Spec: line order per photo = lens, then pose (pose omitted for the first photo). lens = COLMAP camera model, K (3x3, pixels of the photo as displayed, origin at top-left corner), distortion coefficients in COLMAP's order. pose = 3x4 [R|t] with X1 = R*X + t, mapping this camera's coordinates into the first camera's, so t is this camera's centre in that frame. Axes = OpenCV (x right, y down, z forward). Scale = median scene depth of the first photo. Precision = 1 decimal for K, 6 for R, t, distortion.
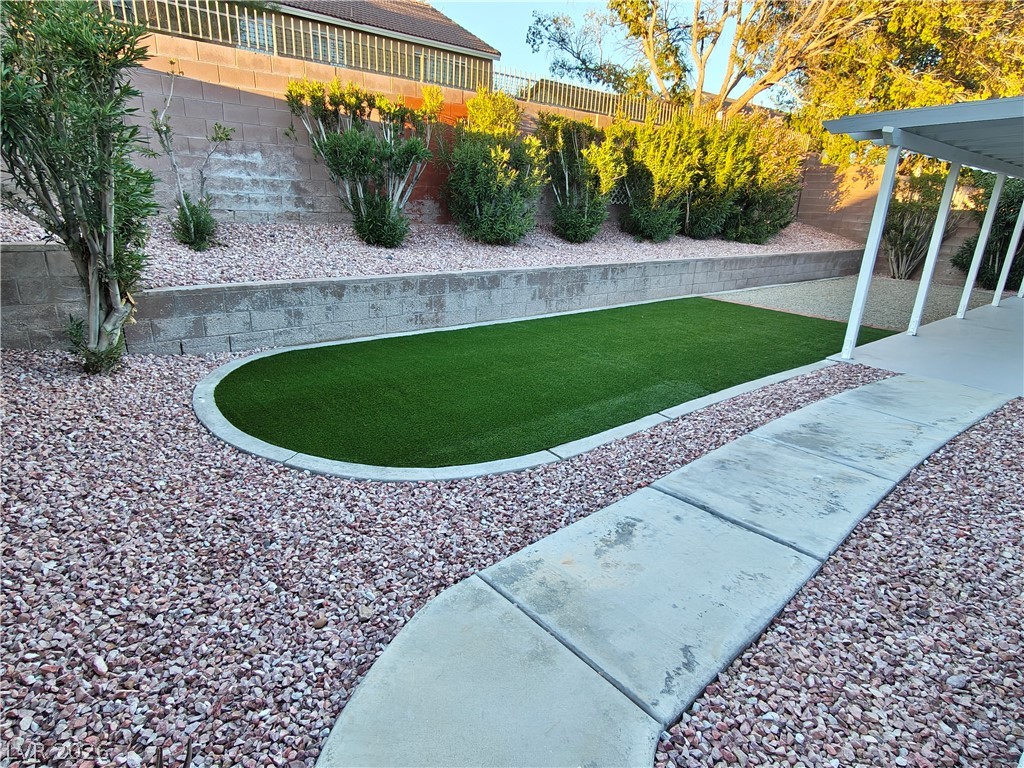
lens RADIAL K [[569.7, 0, 513.2], [0, 569.7, 387.9], [0, 0, 1]] dist [0.002074, -0.000921]
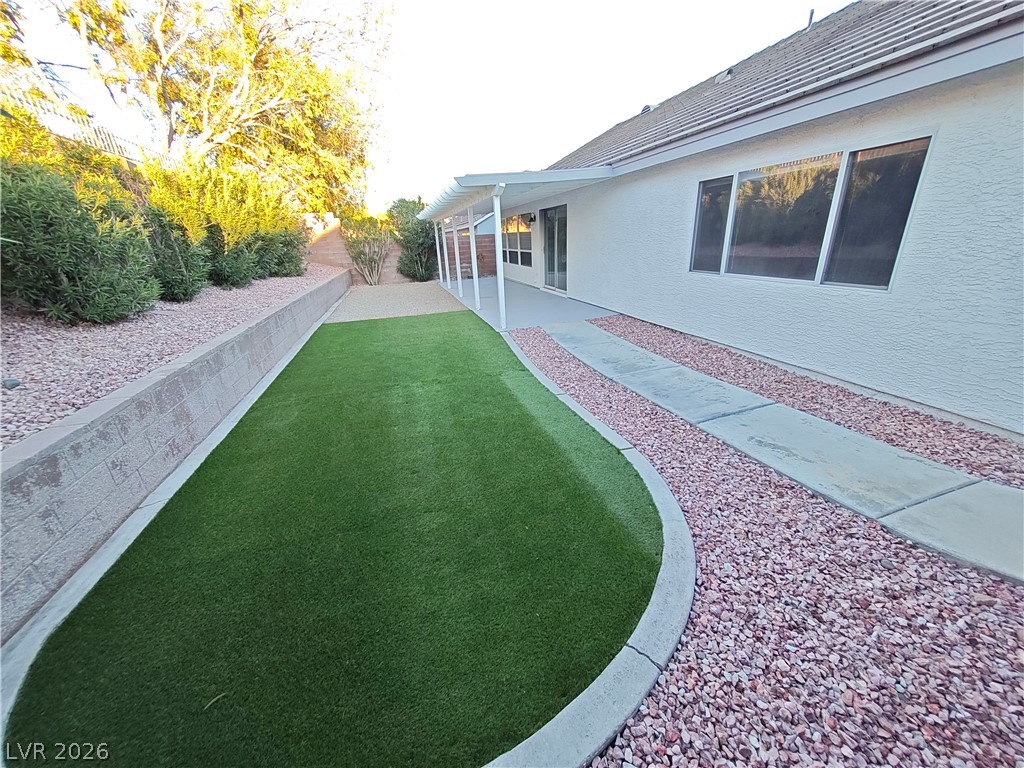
lens RADIAL K [[380.8, 0, 512.0], [0, 380.8, 384.0], [0, 0, 1]] dist [-0.000547, 0.000188]
pose [[0.388254, -0.385343, 0.837119, -0.414229], [0.348931, 0.902218, 0.253476, -0.190279], [-0.852939, 0.193684, 0.484748, 0.515893]]
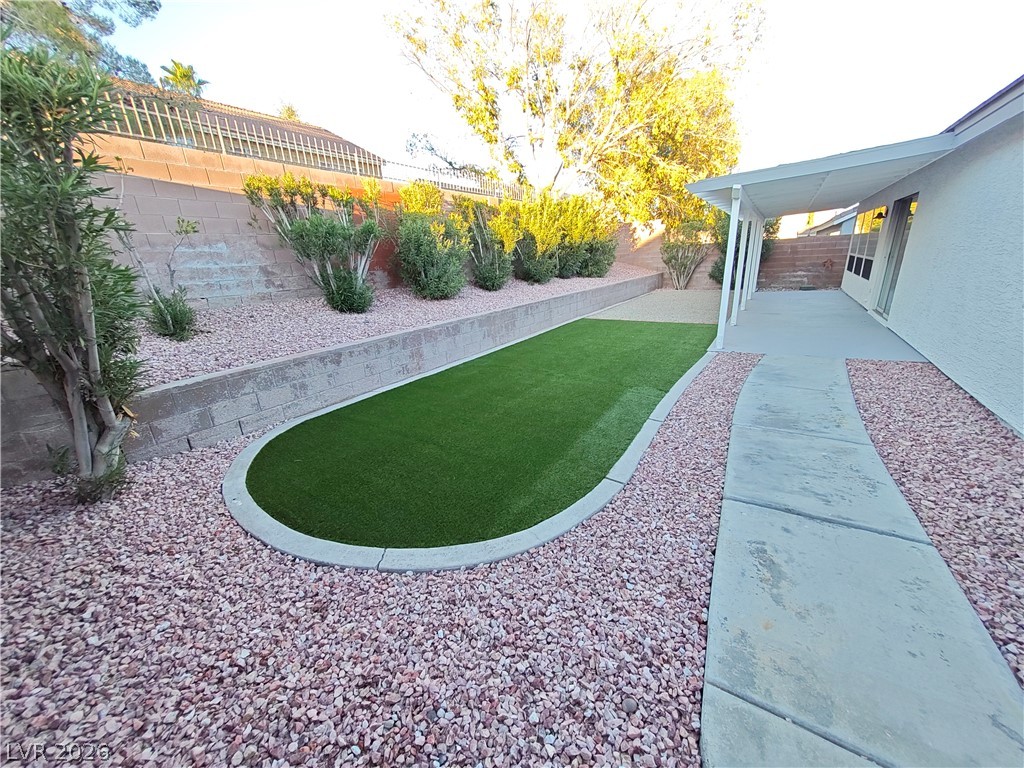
lens RADIAL K [[380.8, 0, 512.0], [0, 380.8, 384.0], [0, 0, 1]] dist [-0.000547, 0.000188]
pose [[0.955674, -0.173842, 0.237625, -0.171832], [0.175099, 0.984421, 0.015976, -0.076436], [-0.236700, 0.026340, 0.971226, 0.208118]]
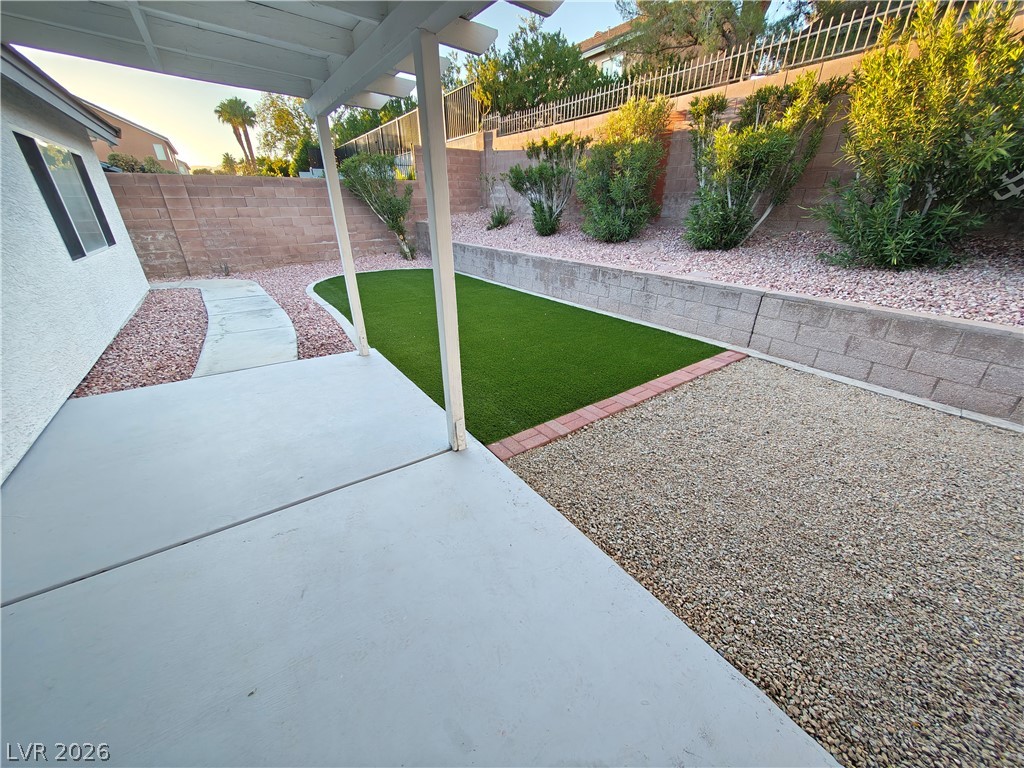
lens RADIAL K [[380.8, 0, 512.0], [0, 380.8, 384.0], [0, 0, 1]] dist [-0.000547, 0.000188]
pose [[-0.082518, 0.389909, -0.917149, 1.284254], [-0.314392, 0.863109, 0.395222, -0.376689], [0.945700, 0.320957, 0.051362, 1.320564]]
